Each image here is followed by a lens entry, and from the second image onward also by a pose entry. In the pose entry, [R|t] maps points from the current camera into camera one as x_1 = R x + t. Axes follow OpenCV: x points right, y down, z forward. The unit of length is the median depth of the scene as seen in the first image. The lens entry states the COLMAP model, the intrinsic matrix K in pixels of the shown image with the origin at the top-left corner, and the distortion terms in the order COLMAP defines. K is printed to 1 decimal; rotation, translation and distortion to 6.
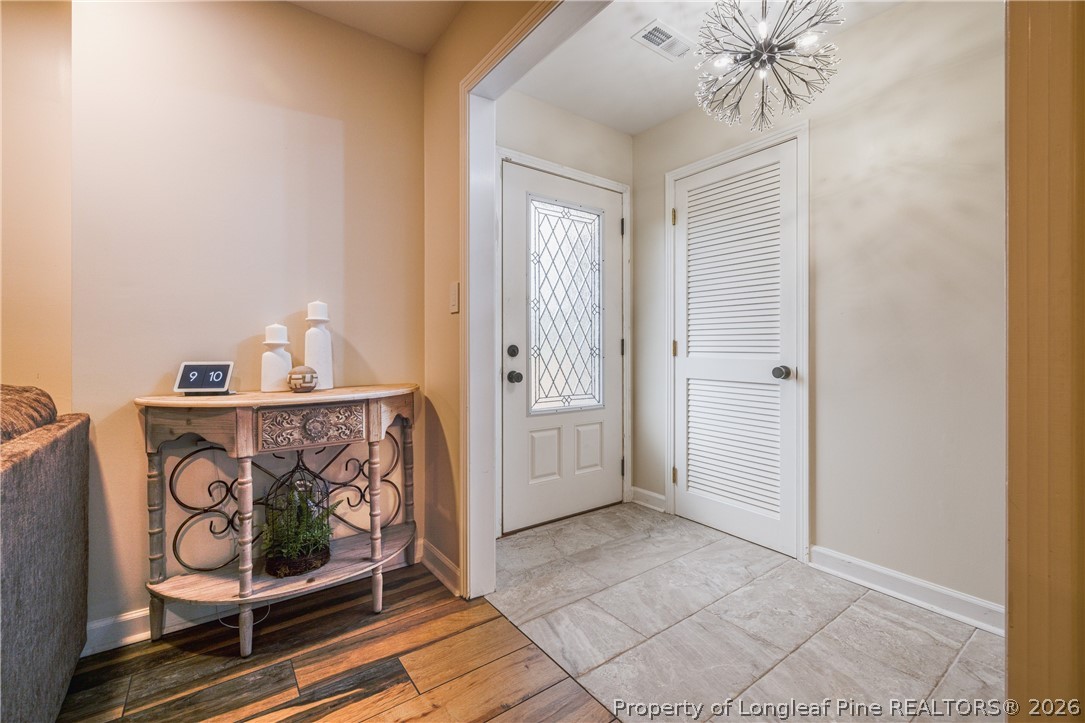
lens RADIAL K [[458.4, 0, 538.3], [0, 458.4, 353.6], [0, 0, 1]] dist [-0.000770, -0.000184]
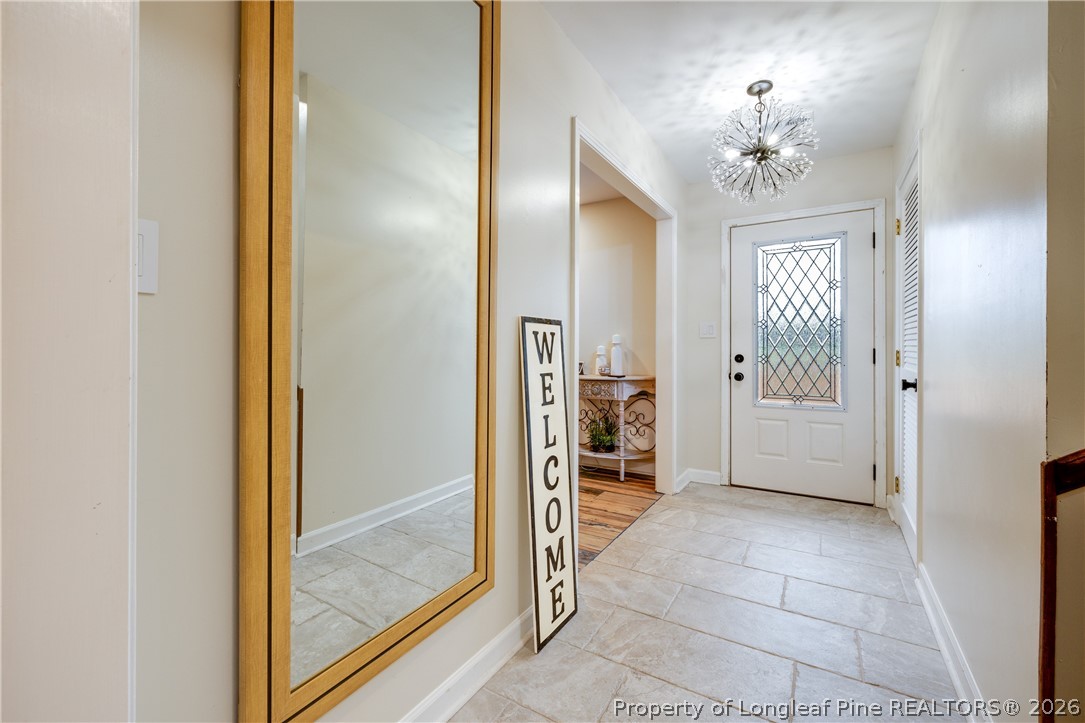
lens RADIAL K [[458.4, 0, 551.9], [0, 458.4, 359.2], [0, 0, 1]] dist [-0.000770, -0.000184]
pose [[0.398597, 0.016389, -0.916980, 1.024024], [-0.008957, 0.999862, 0.013977, -0.018828], [0.917082, 0.002642, 0.398689, -0.099892]]
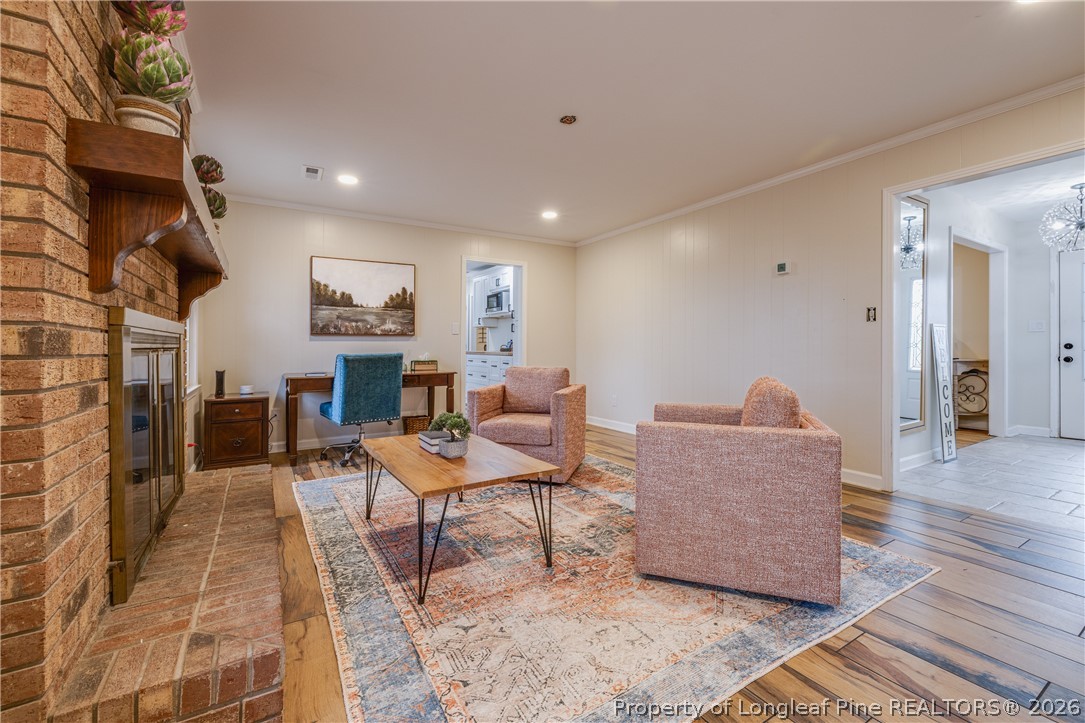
lens RADIAL K [[458.4, 0, 542.2], [0, 458.4, 351.3], [0, 0, 1]] dist [-0.000770, -0.000184]
pose [[-0.075295, 0.004435, -0.997151, 2.097254], [-0.010674, 0.999929, 0.005254, 0.029640], [0.997104, 0.011039, -0.075242, -1.119668]]
